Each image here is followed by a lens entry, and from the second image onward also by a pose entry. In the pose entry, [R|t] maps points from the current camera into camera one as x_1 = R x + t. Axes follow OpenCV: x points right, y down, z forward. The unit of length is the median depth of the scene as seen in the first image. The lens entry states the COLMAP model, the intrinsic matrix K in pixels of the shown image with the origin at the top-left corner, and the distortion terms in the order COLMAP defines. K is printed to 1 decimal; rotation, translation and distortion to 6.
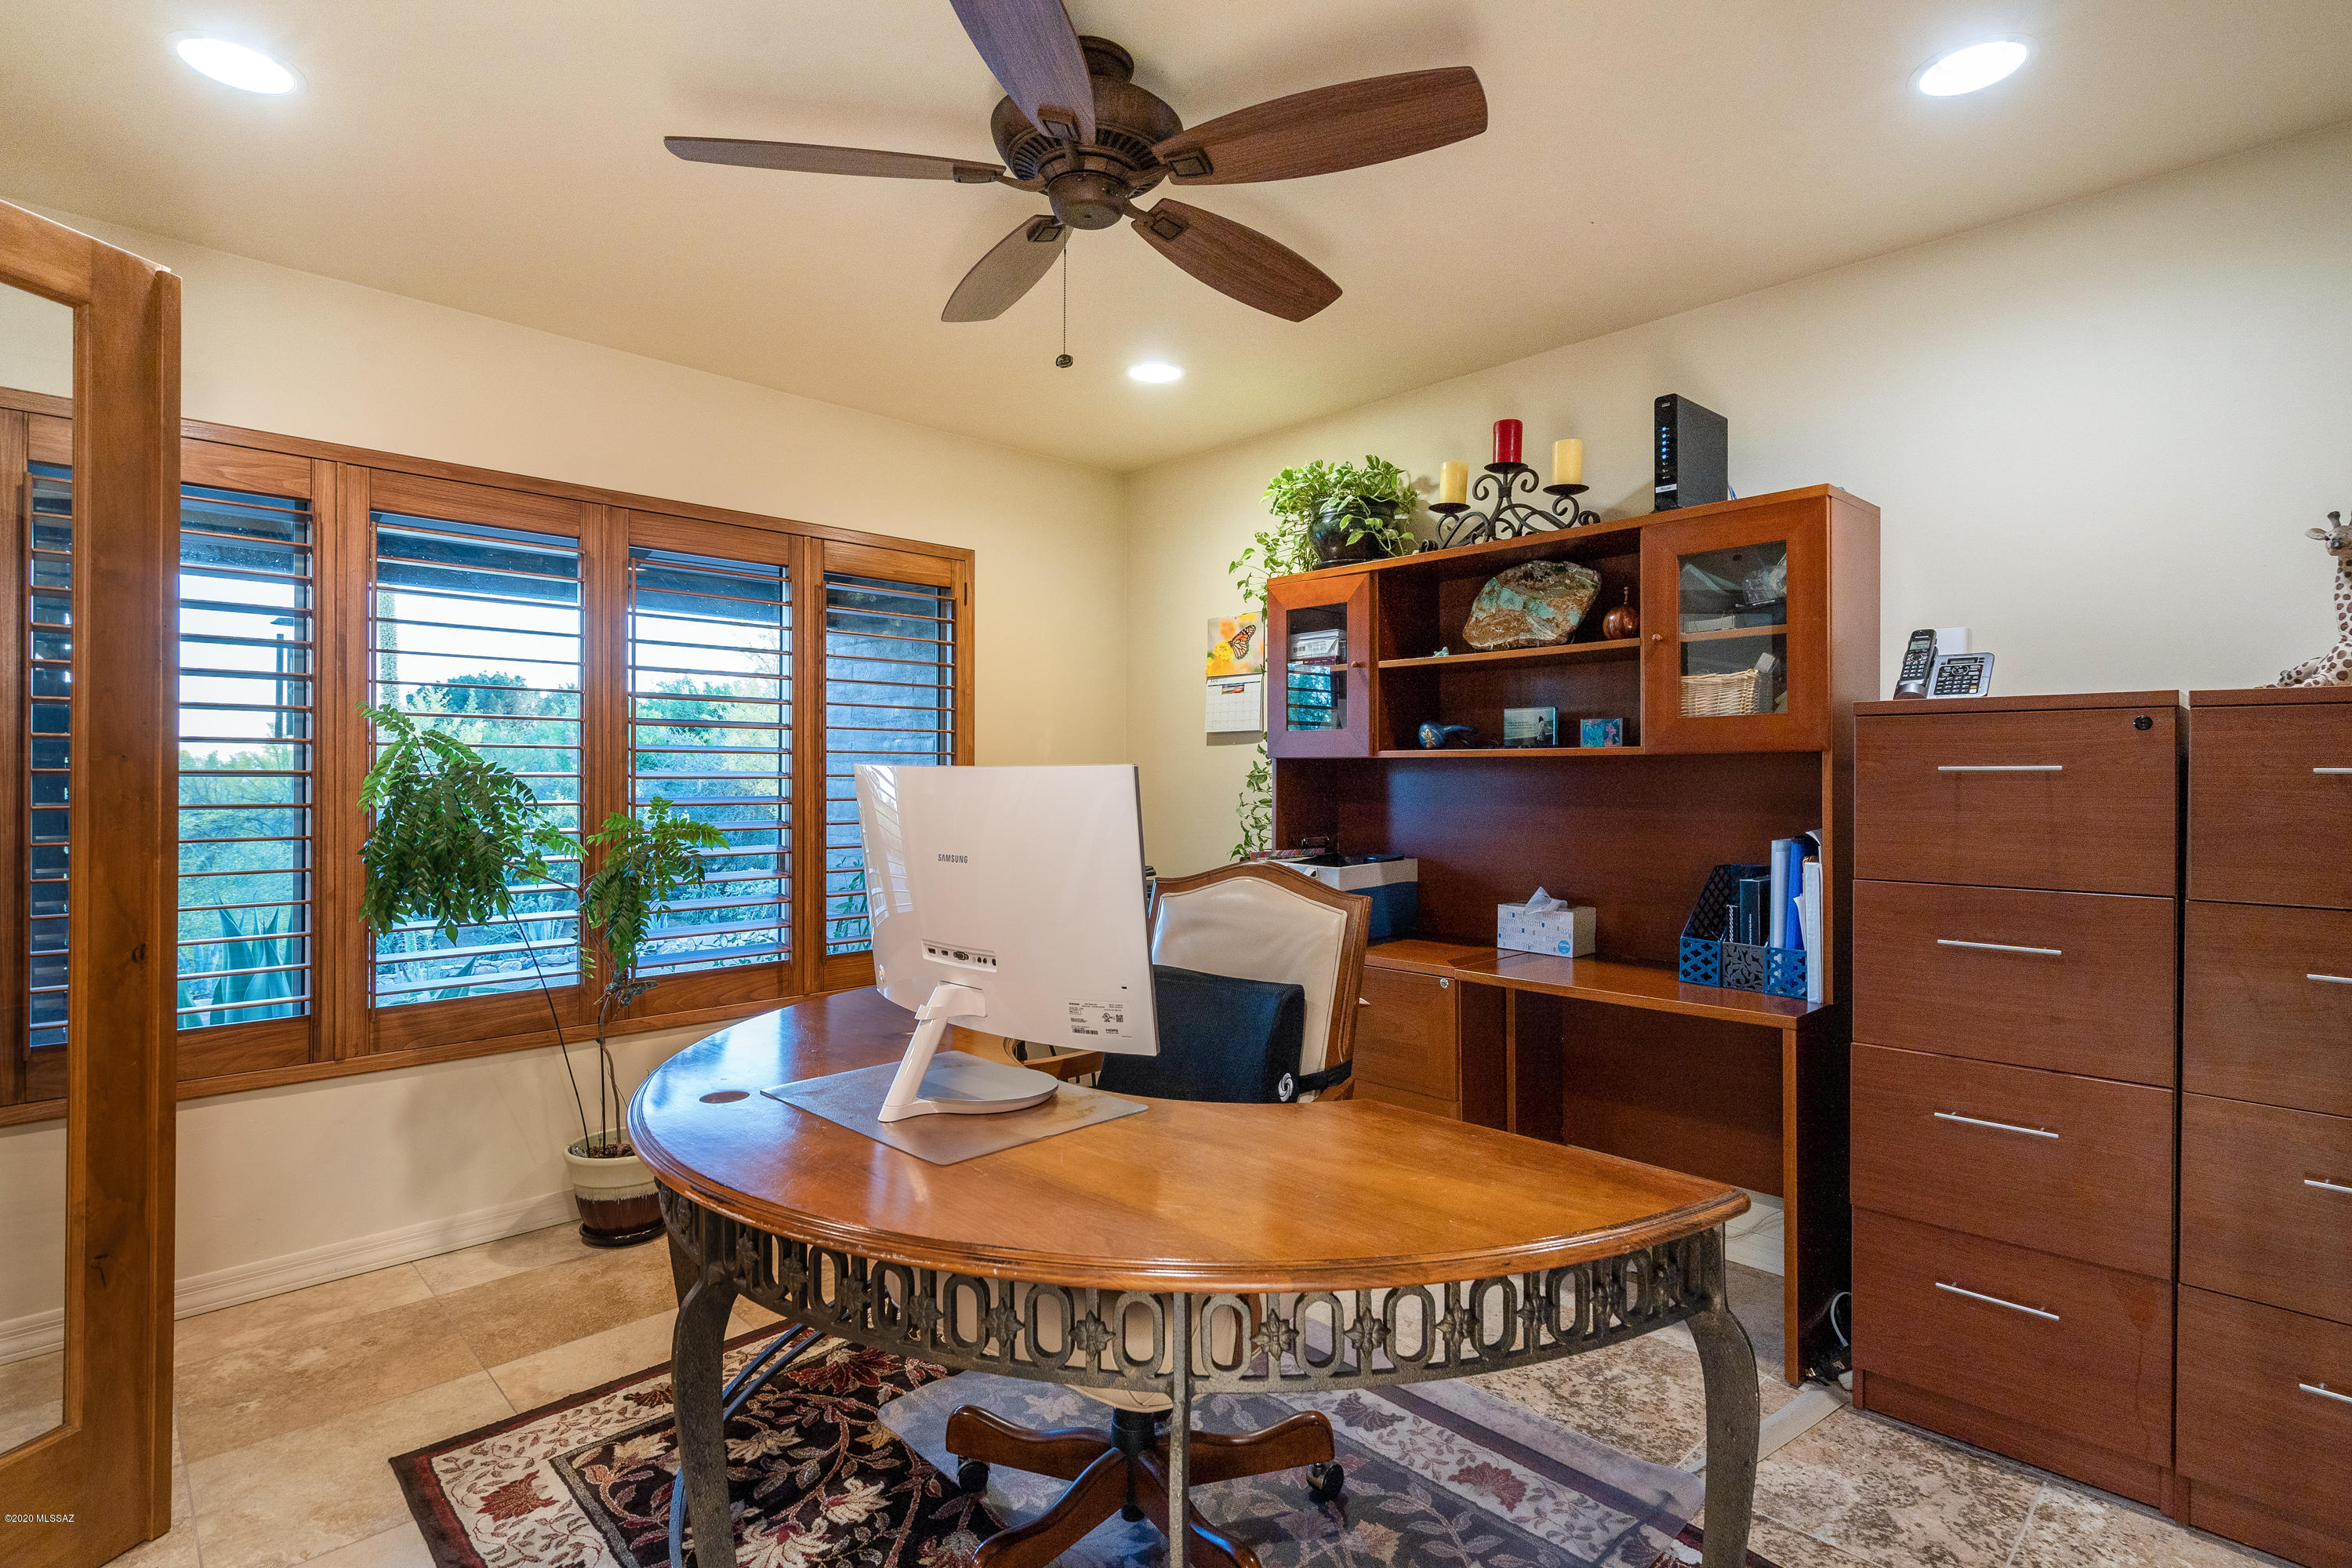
lens RADIAL K [[1135.3, 0, 1189.0], [0, 1135.3, 787.8], [0, 0, 1]] dist [-0.002289, -0.000466]
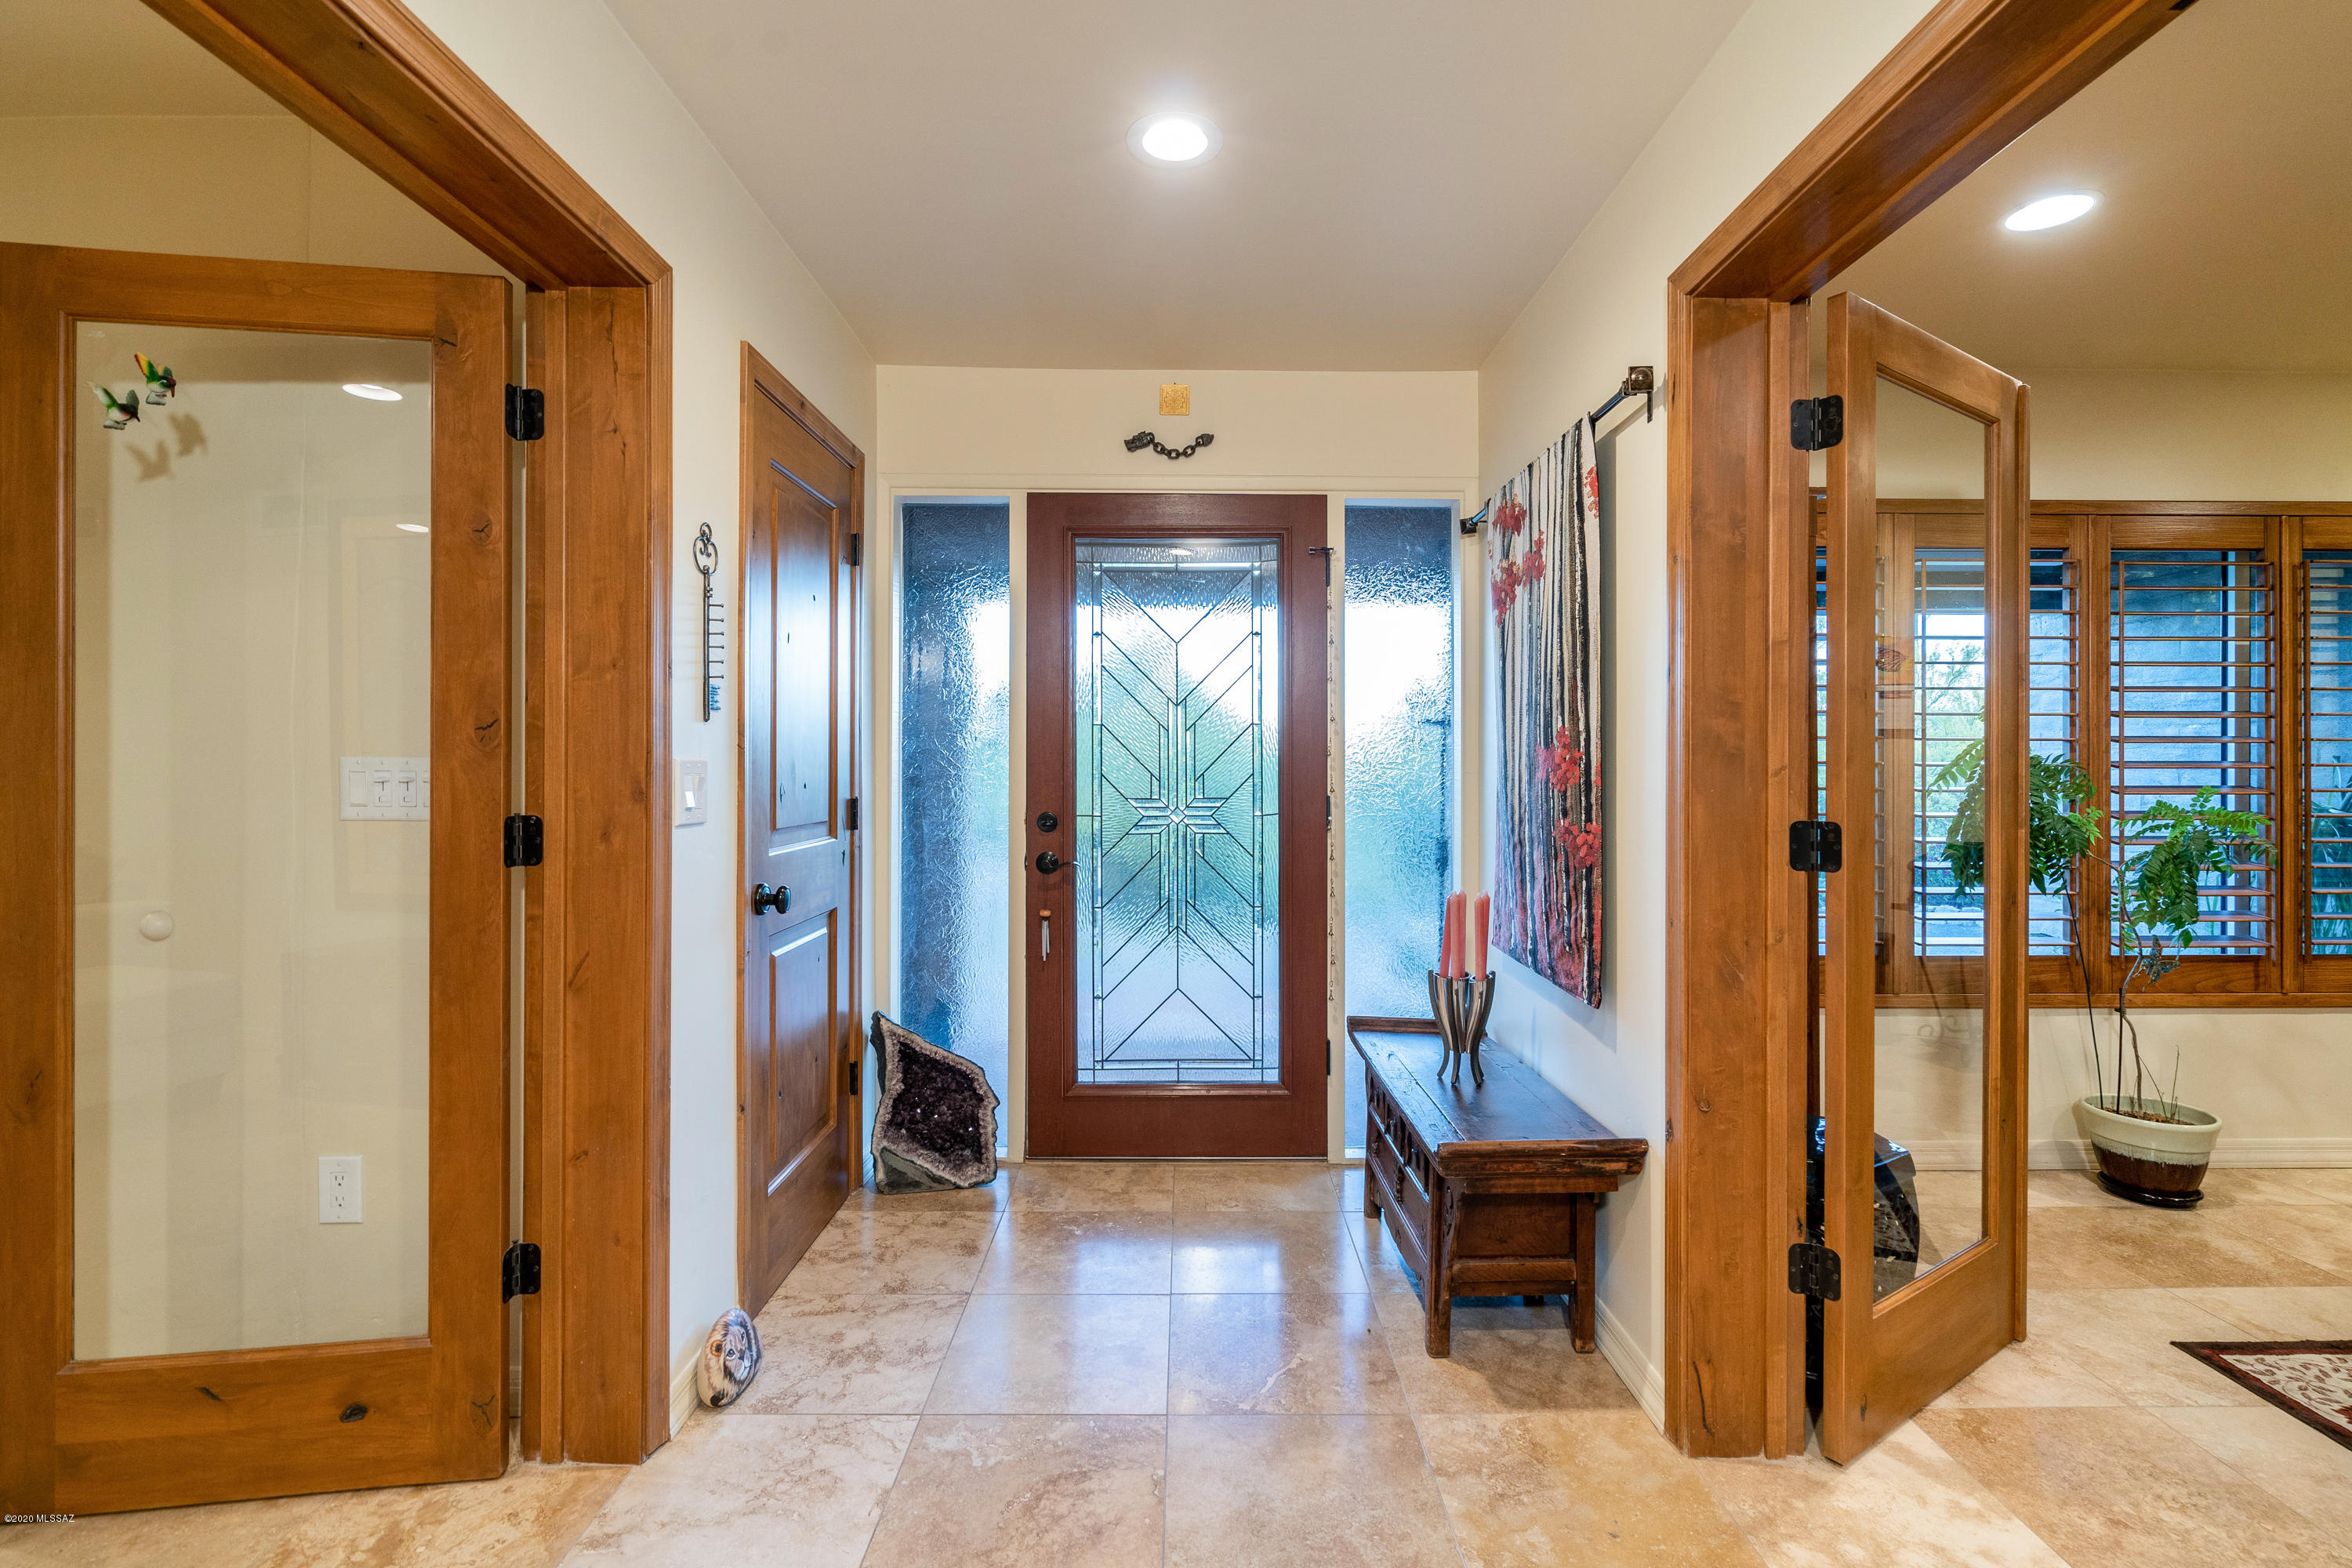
lens RADIAL K [[1082.3, 0, 1182.0], [0, 1082.3, 761.5], [0, 0, 1]] dist [-0.005057, 0.002856]
pose [[0.714785, 0.001609, -0.699342, -0.443882], [-0.006720, 0.999967, -0.004568, -0.003457], [0.699312, 0.007965, 0.714772, -0.368288]]
